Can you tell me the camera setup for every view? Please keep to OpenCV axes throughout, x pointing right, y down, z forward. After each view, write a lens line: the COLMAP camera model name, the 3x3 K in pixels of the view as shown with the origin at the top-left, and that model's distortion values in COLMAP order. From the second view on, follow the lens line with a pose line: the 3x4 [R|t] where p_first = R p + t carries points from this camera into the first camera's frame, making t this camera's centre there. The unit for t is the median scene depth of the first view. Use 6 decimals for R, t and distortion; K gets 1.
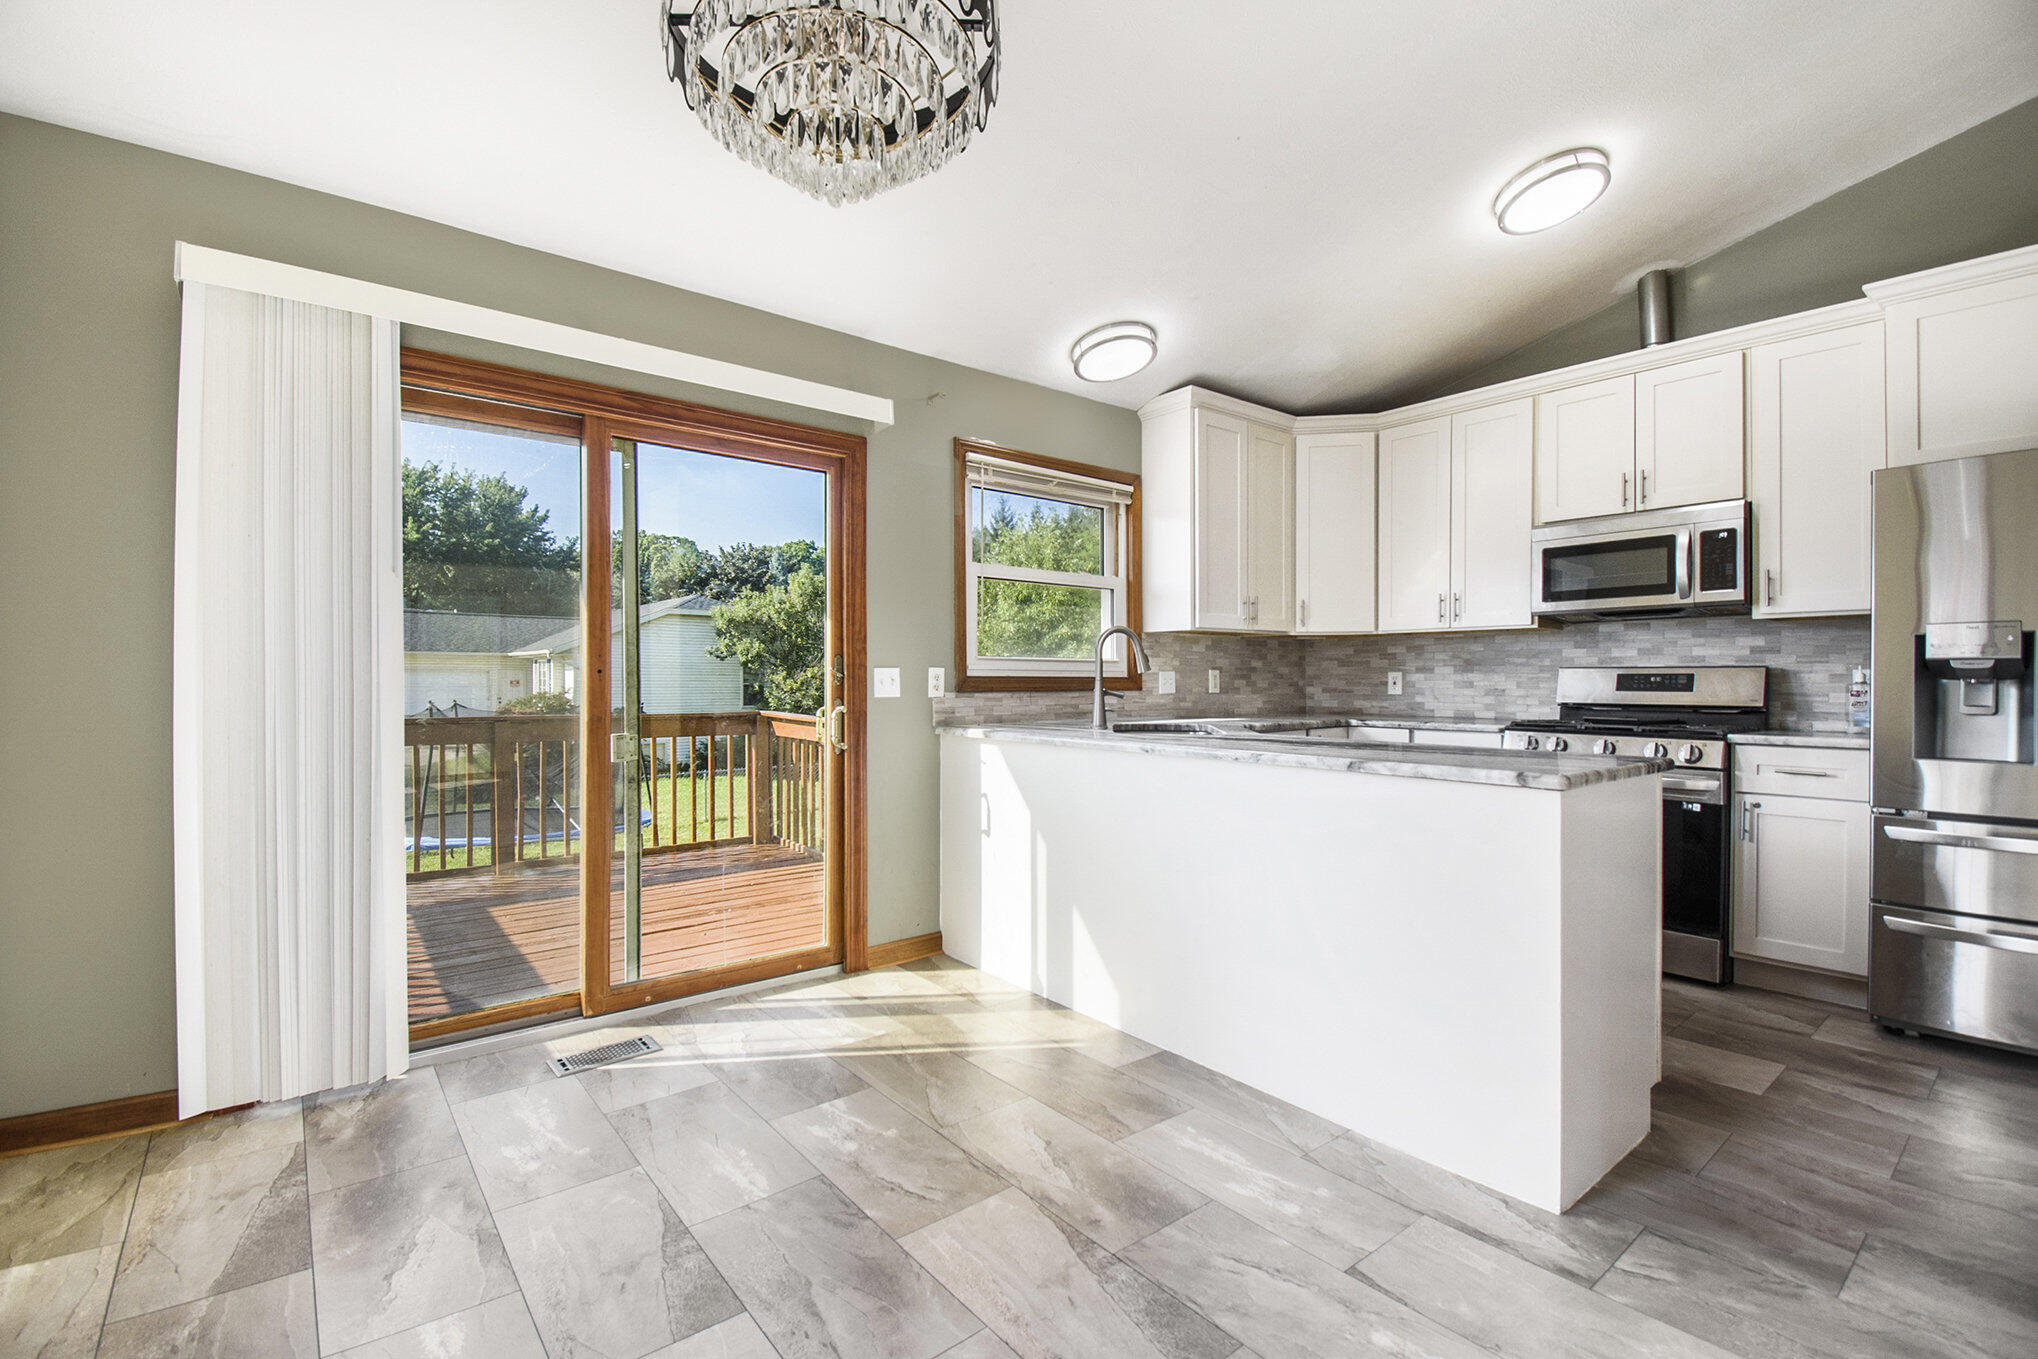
lens RADIAL K [[907.9, 0, 988.6], [0, 907.9, 694.4], [0, 0, 1]] dist [0.004357, -0.013358]
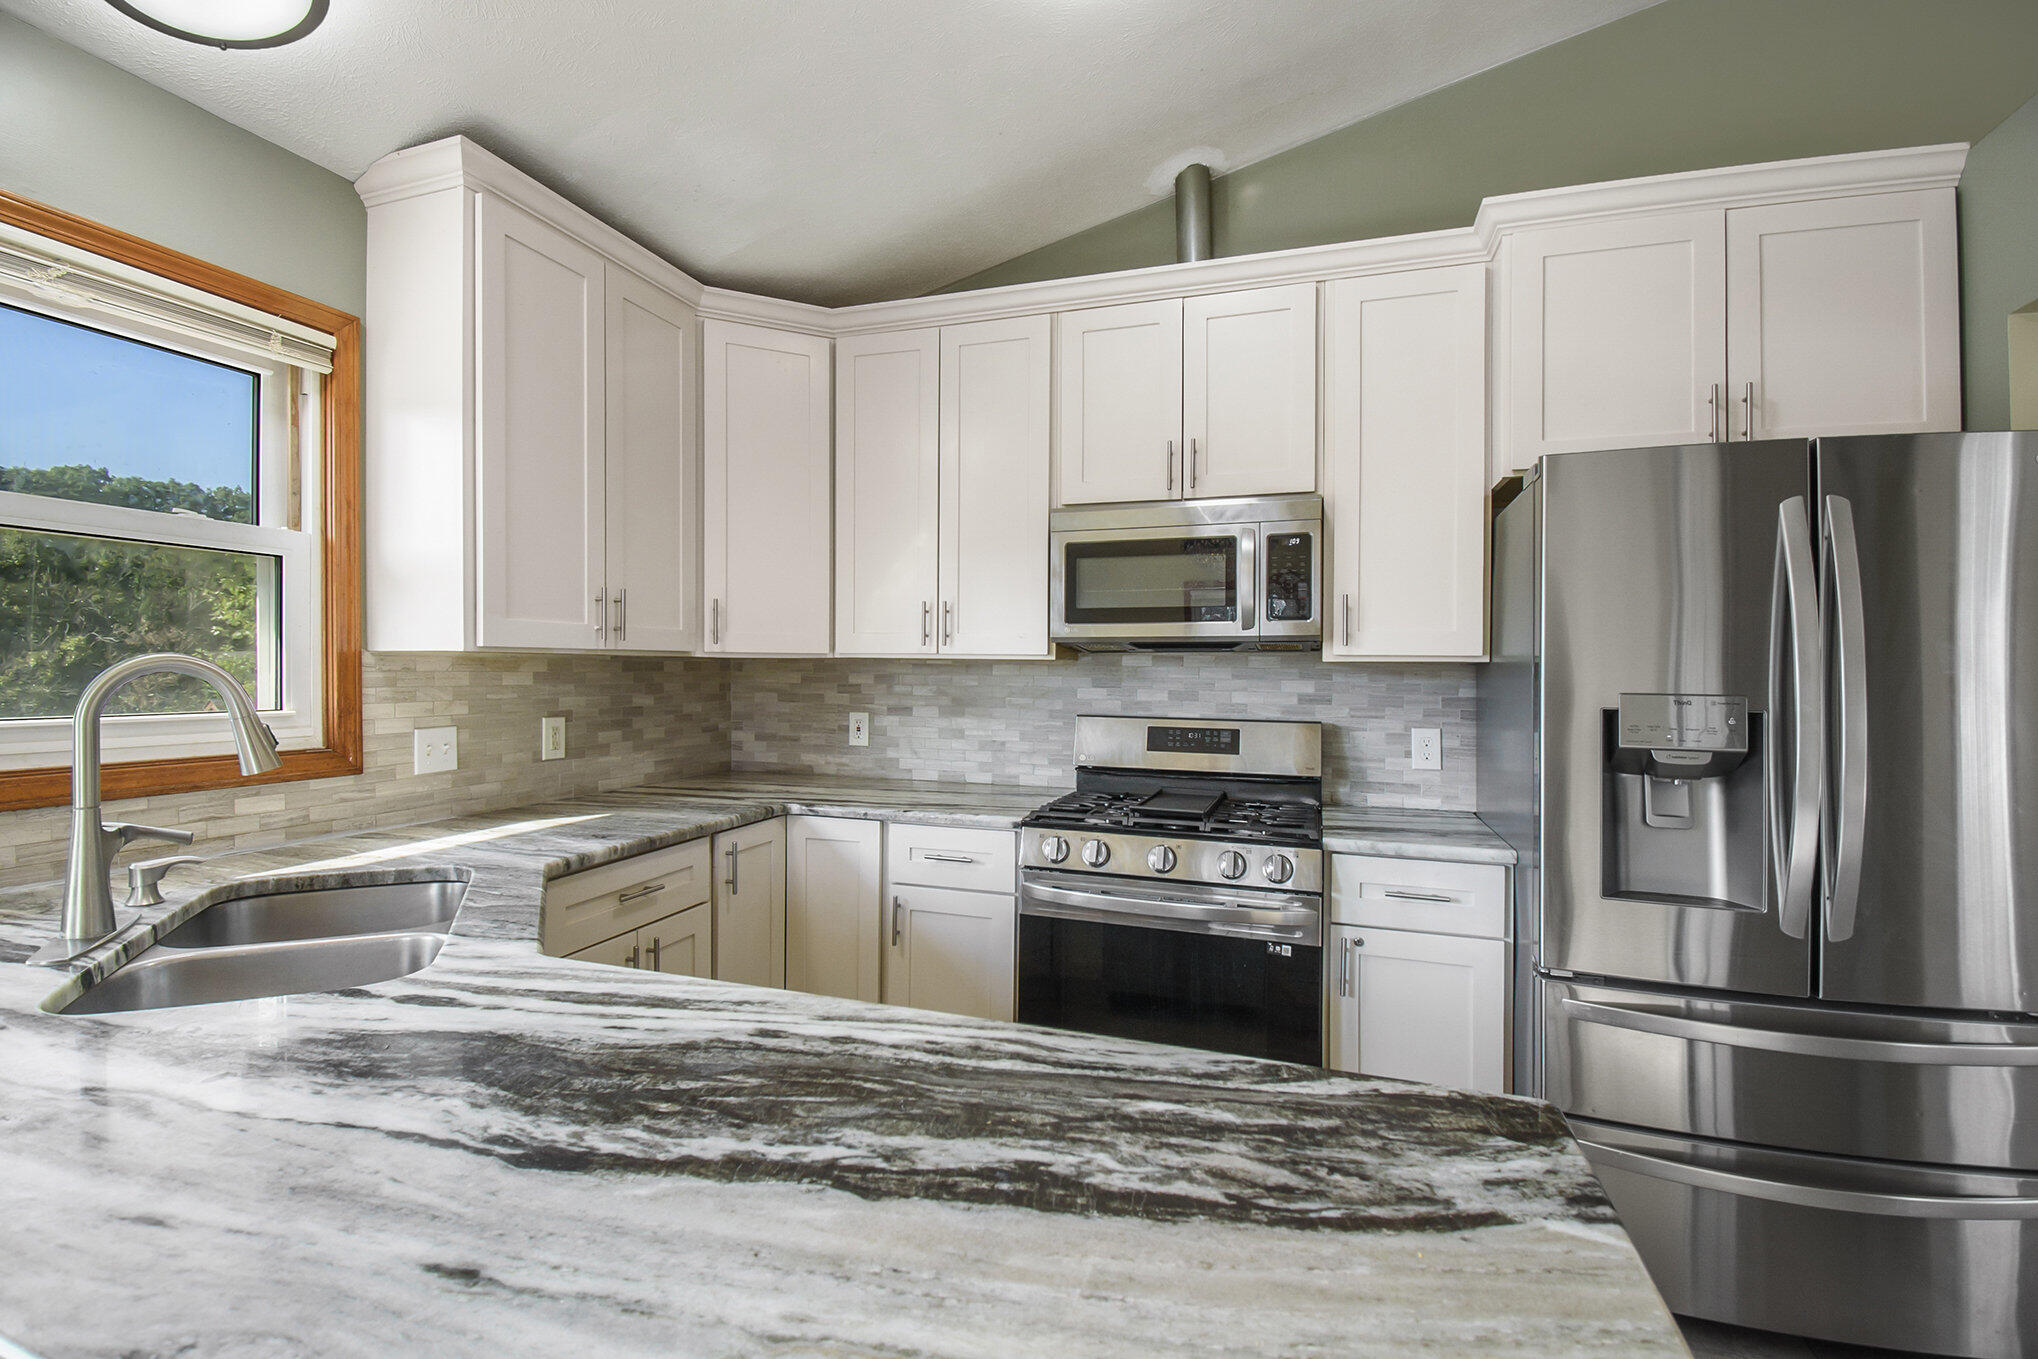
lens RADIAL K [[907.9, 0, 1014.7], [0, 907.9, 675.9], [0, 0, 1]] dist [0.004357, -0.013358]
pose [[0.830187, 0.003305, 0.557476, 0.197497], [0.000097, 0.999982, -0.006074, -0.055210], [-0.557486, 0.005097, 0.830171, 0.442297]]
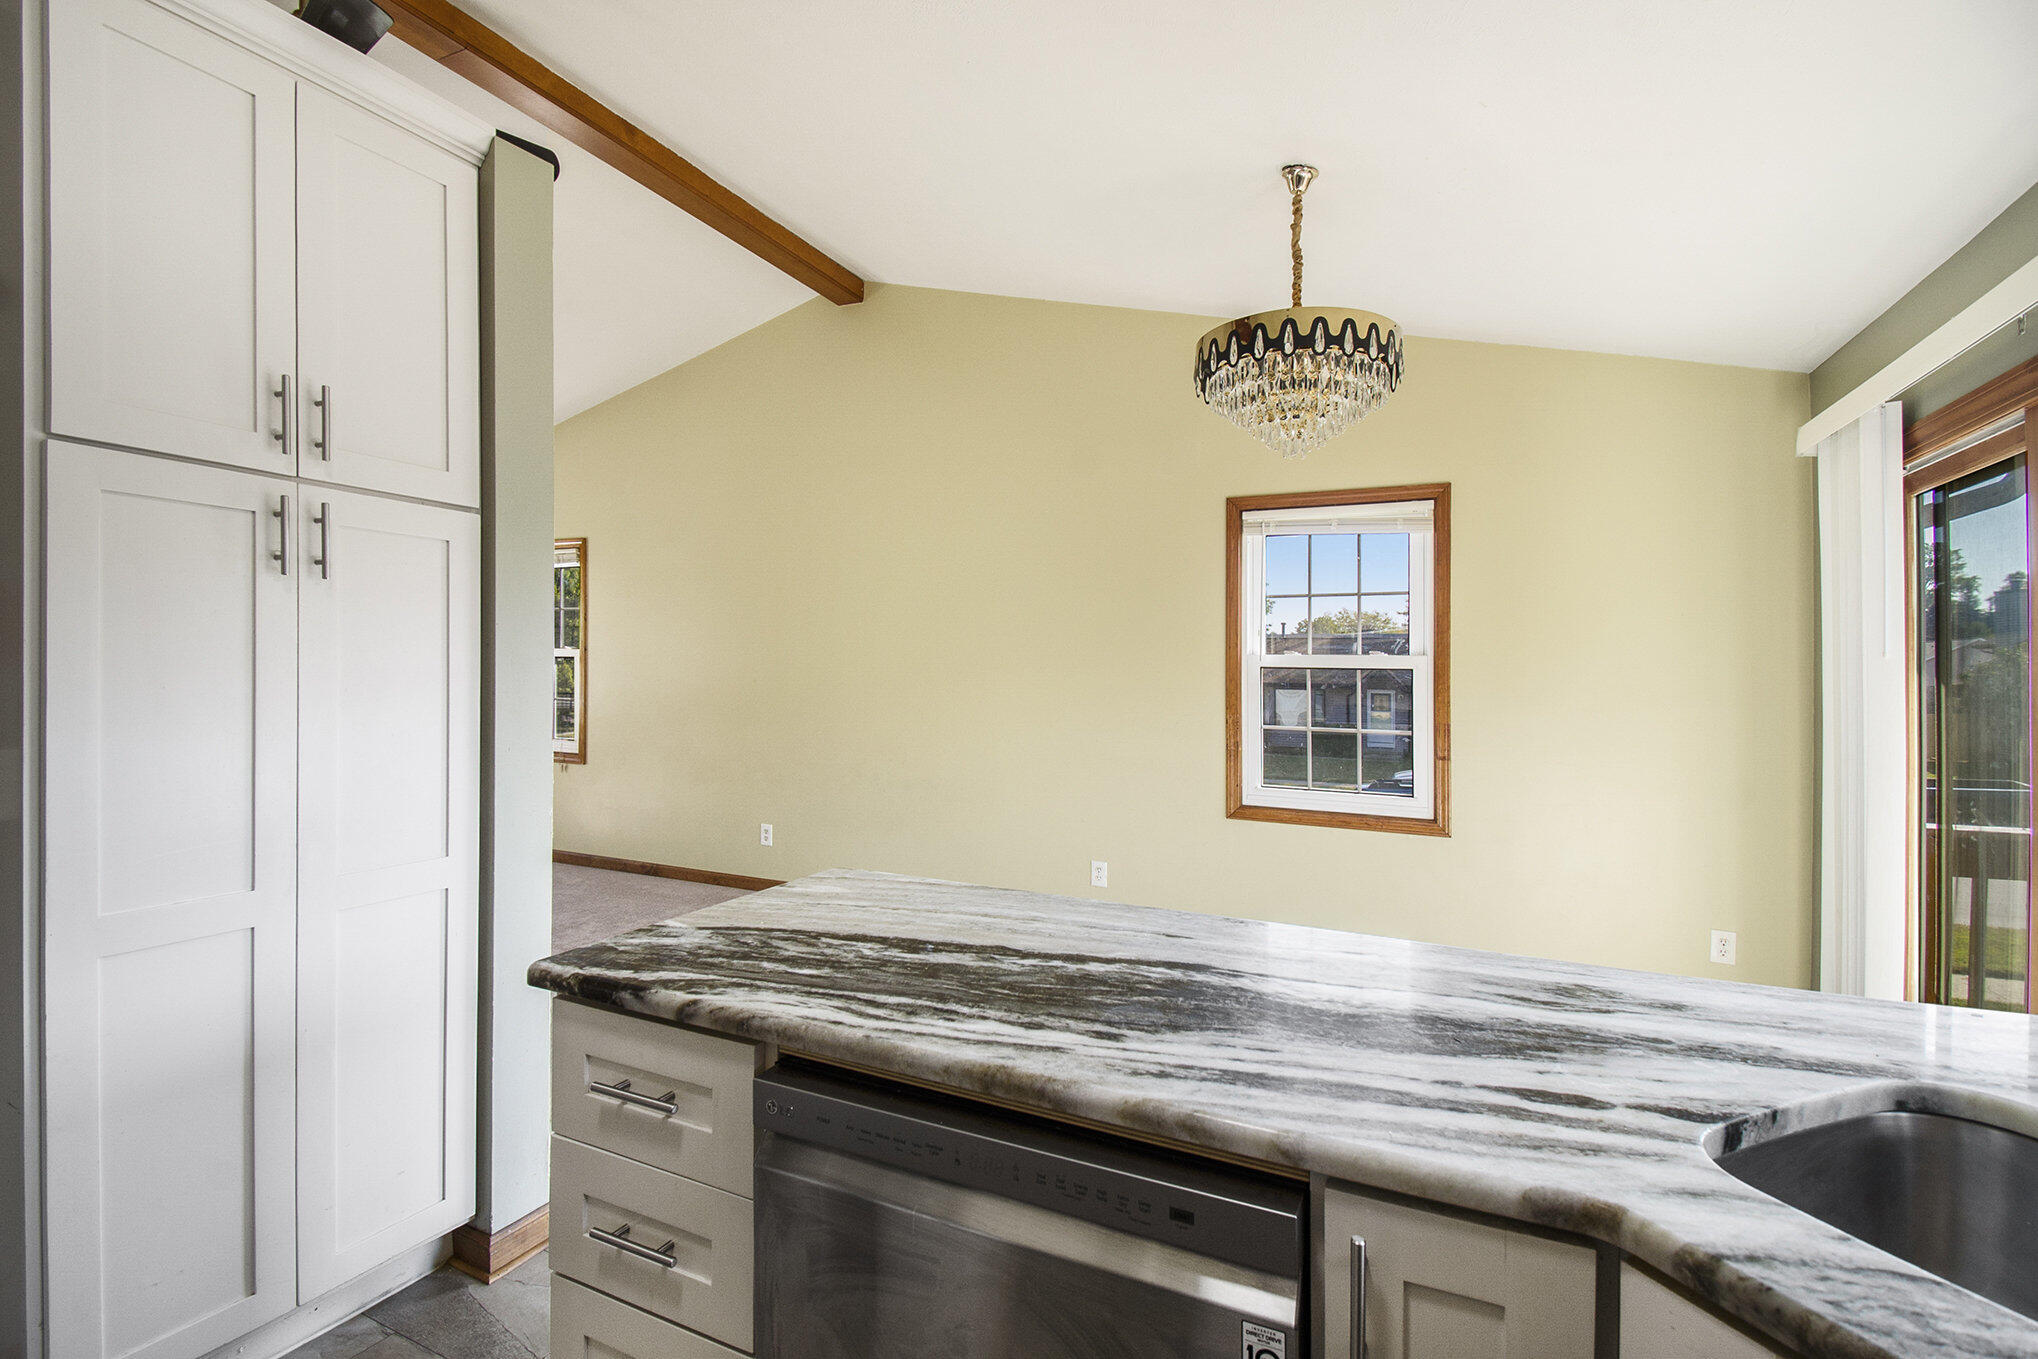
lens RADIAL K [[907.9, 0, 1019.2], [0, 907.9, 674.7], [0, 0, 1]] dist [0.004357, -0.013358]
pose [[-0.888483, -0.016020, -0.458630, 0.405237], [-0.024967, 0.999598, 0.013452, -0.061073], [0.458230, 0.023402, -0.888525, 0.868535]]
